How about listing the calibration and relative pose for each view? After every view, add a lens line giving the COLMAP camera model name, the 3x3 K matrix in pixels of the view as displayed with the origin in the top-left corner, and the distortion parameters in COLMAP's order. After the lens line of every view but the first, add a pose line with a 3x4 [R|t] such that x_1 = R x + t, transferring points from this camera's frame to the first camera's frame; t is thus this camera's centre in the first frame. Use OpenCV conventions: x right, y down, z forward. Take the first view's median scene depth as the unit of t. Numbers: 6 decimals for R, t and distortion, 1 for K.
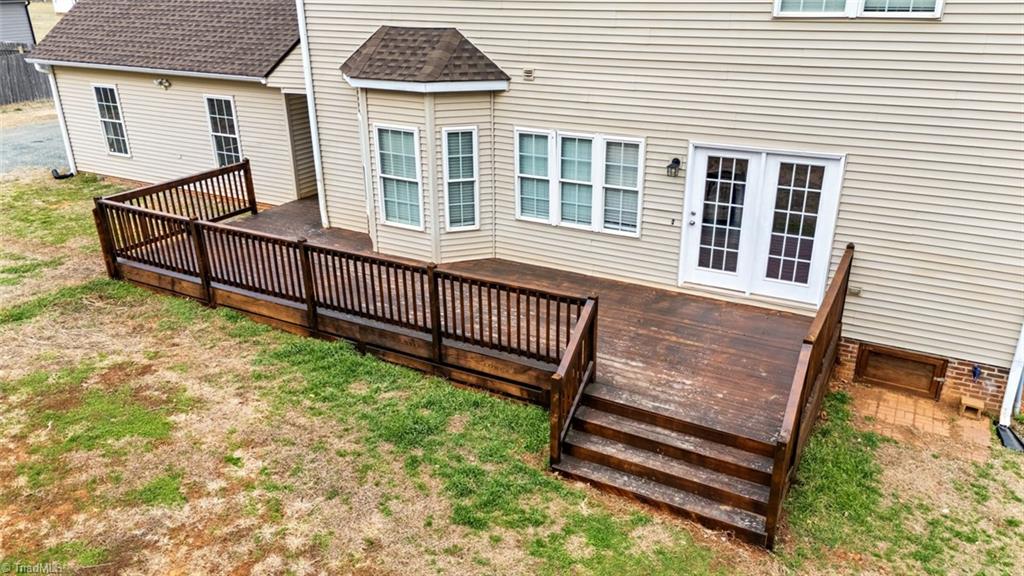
lens RADIAL K [[750.2, 0, 514.4], [0, 750.2, 310.0], [0, 0, 1]] dist [0.047137, -0.028574]
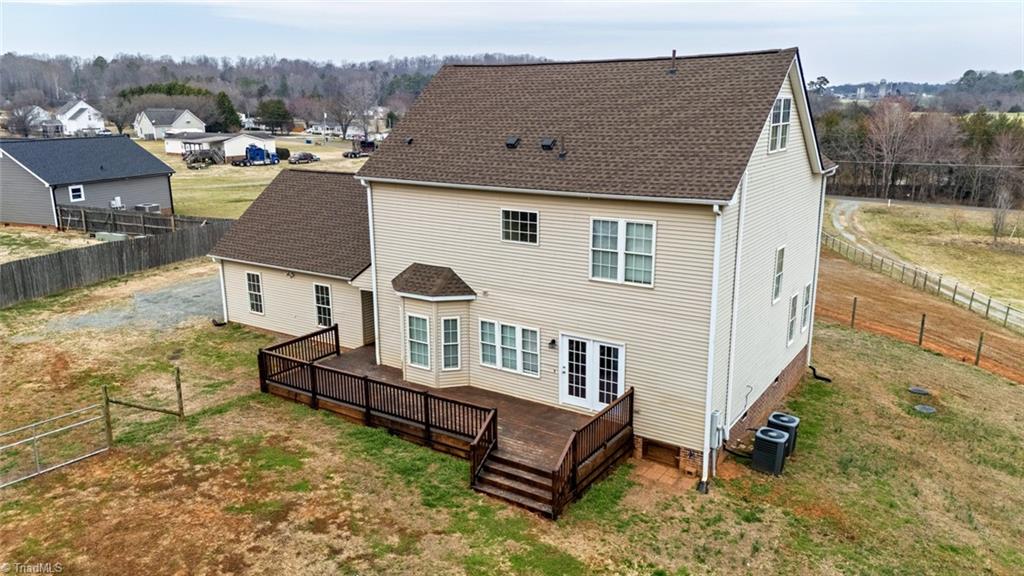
lens RADIAL K [[750.2, 0, 507.9], [0, 750.2, 284.6], [0, 0, 1]] dist [0.047137, -0.028574]
pose [[0.996692, 0.018769, -0.079068, 0.256694], [-0.032883, 0.982900, -0.181180, 0.018516], [0.074316, 0.183181, 0.980266, -1.007798]]
